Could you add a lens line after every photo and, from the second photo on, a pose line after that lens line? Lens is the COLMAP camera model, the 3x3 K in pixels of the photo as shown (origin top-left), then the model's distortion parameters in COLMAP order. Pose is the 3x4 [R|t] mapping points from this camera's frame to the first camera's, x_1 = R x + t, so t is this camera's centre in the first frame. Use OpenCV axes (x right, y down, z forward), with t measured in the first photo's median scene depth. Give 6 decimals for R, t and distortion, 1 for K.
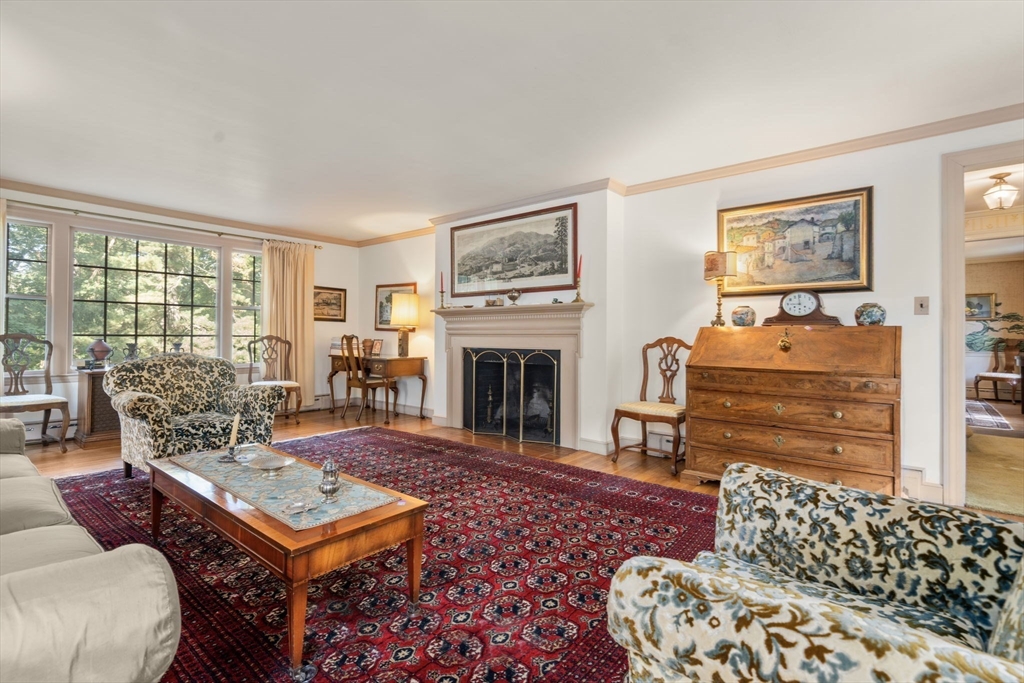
lens RADIAL K [[474.1, 0, 510.0], [0, 474.1, 336.8], [0, 0, 1]] dist [-0.001117, 0.000097]
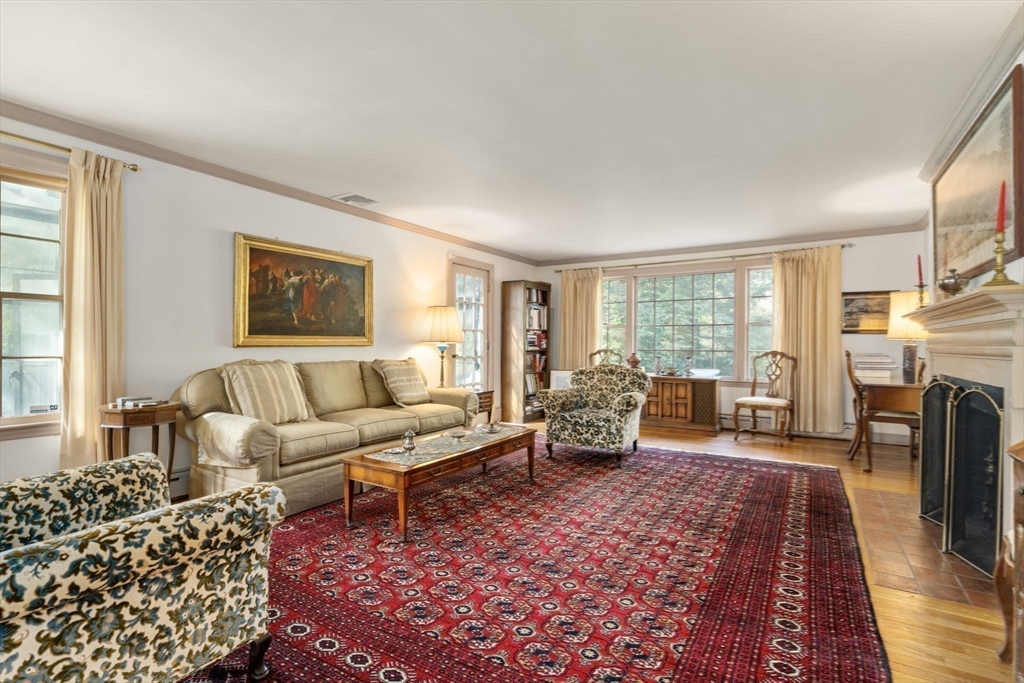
lens RADIAL K [[474.1, 0, 510.7], [0, 474.1, 345.9], [0, 0, 1]] dist [-0.001117, 0.000097]
pose [[0.124324, -0.003907, -0.992234, 0.486672], [-0.002704, 0.999987, -0.004276, -0.009713], [0.992238, 0.003215, 0.124312, 0.427532]]
